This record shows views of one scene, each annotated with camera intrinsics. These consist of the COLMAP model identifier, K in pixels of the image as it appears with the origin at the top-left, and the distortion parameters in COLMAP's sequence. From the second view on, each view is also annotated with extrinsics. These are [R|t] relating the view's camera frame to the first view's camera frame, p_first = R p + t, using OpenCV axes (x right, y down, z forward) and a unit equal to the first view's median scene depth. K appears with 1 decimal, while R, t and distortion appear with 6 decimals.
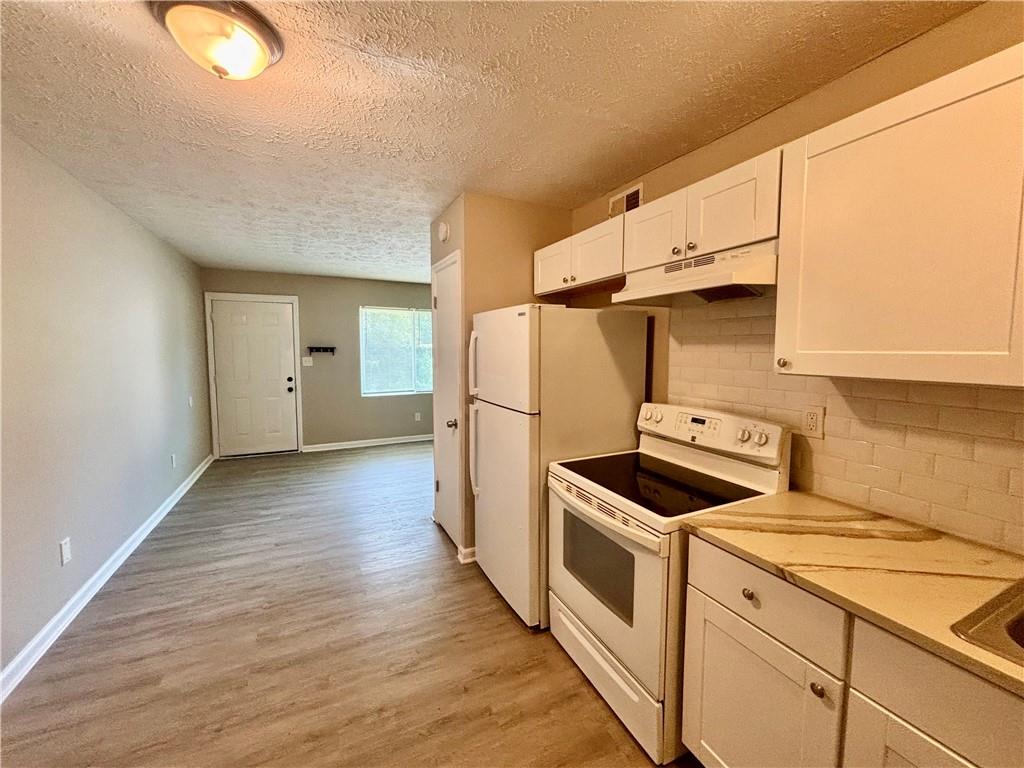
lens RADIAL K [[407.7, 0, 515.0], [0, 407.7, 380.2], [0, 0, 1]] dist [-0.020513, 0.000131]
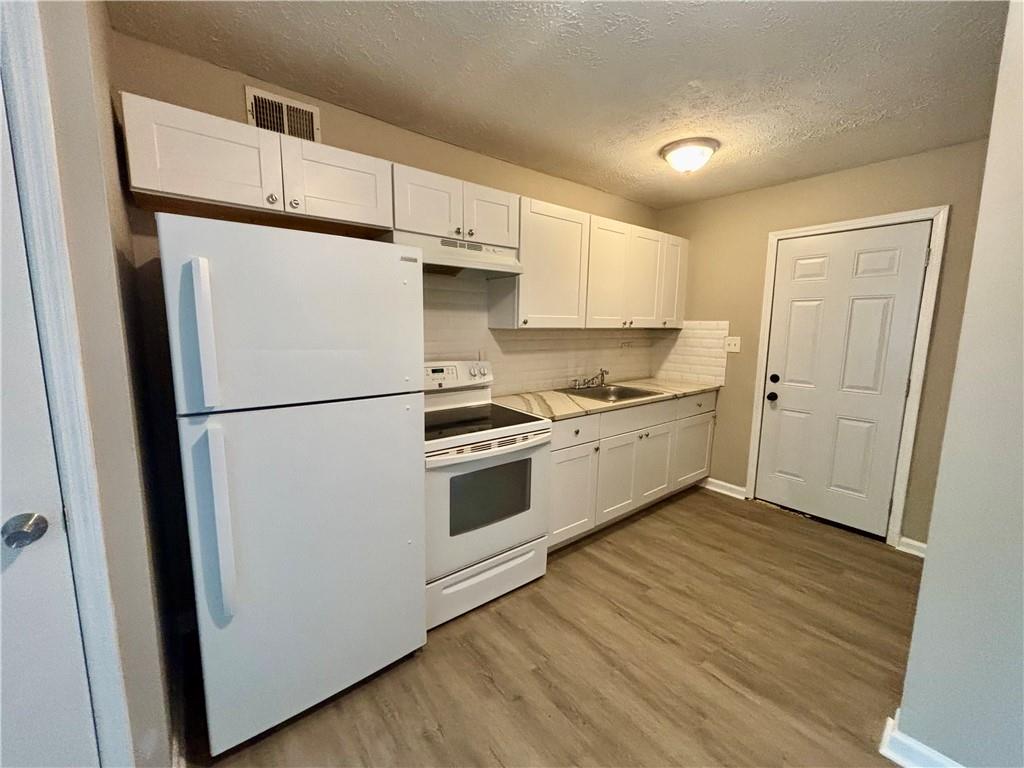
lens RADIAL K [[413.7, 0, 511.0], [0, 413.7, 381.5], [0, 0, 1]] dist [-0.000240, 0.000099]
pose [[-0.219225, -0.139601, 0.965636, -0.605952], [0.067555, 0.985164, 0.157761, -0.038448], [-0.973333, 0.099819, -0.206542, 0.766095]]
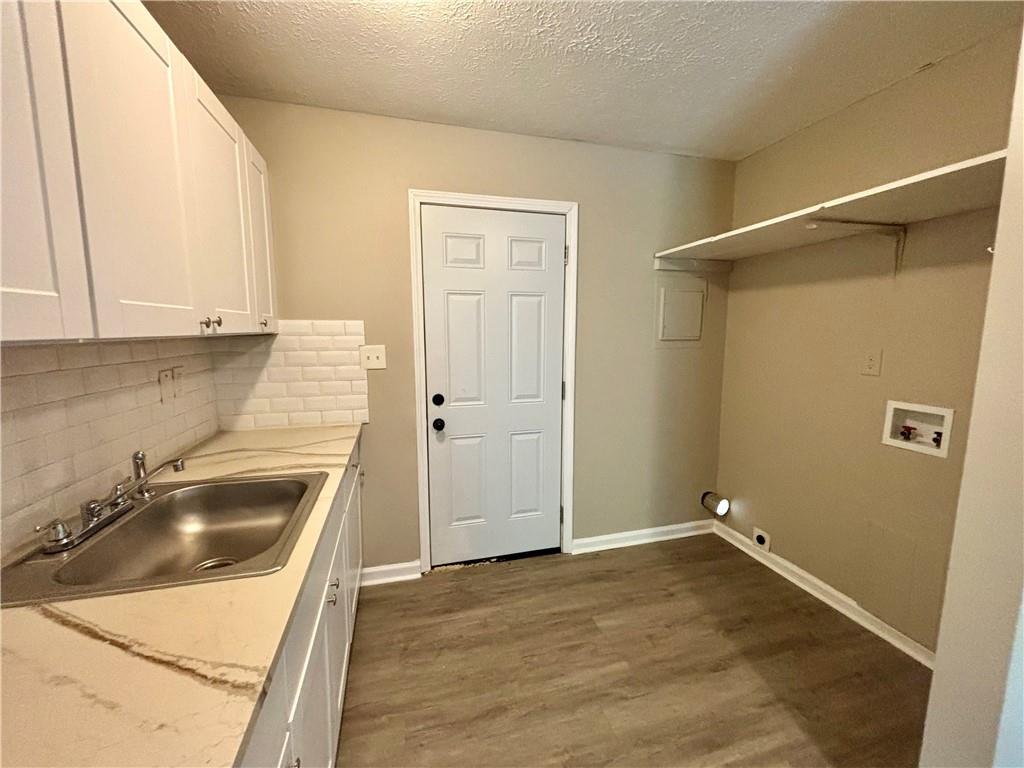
lens RADIAL K [[413.7, 0, 511.0], [0, 413.7, 381.5], [0, 0, 1]] dist [-0.000240, 0.000099]
pose [[-0.982561, -0.023099, 0.184501, 0.105326], [0.015215, 0.978938, 0.203591, -0.016899], [-0.185318, 0.202848, -0.961514, 0.562617]]
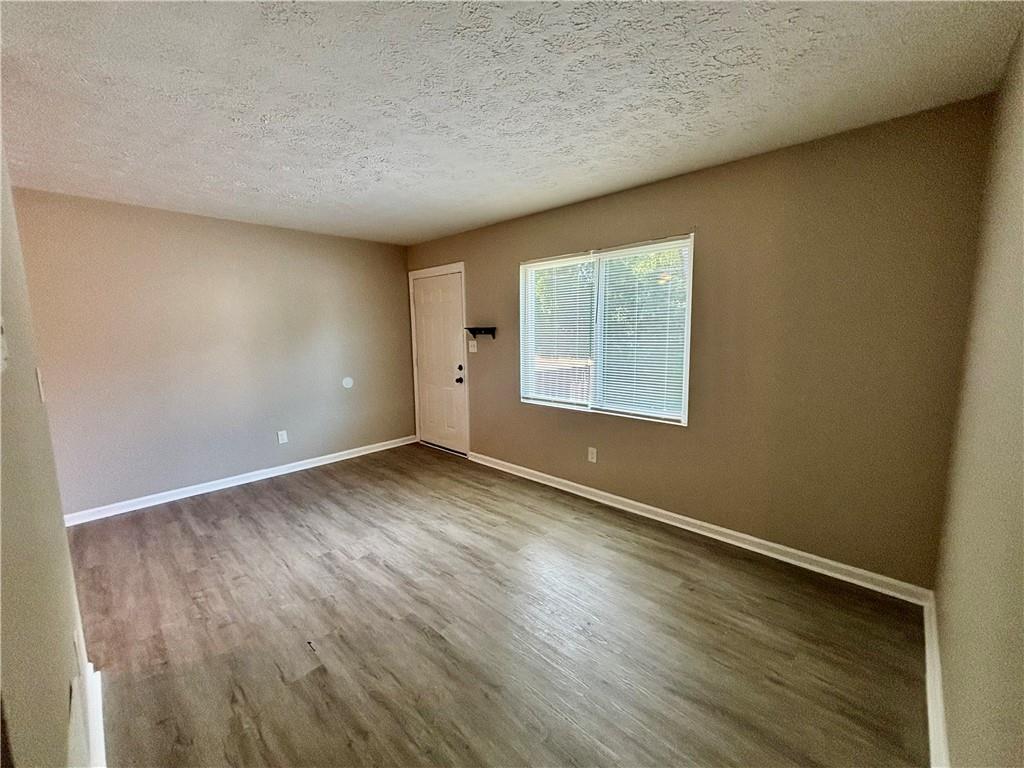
lens RADIAL K [[413.7, 0, 511.0], [0, 413.7, 381.5], [0, 0, 1]] dist [-0.000240, 0.000099]
pose [[0.347176, 0.115261, -0.930690, 0.560503], [-0.060665, 0.993100, 0.100360, -0.141136], [0.935836, 0.021618, 0.351773, 1.764477]]
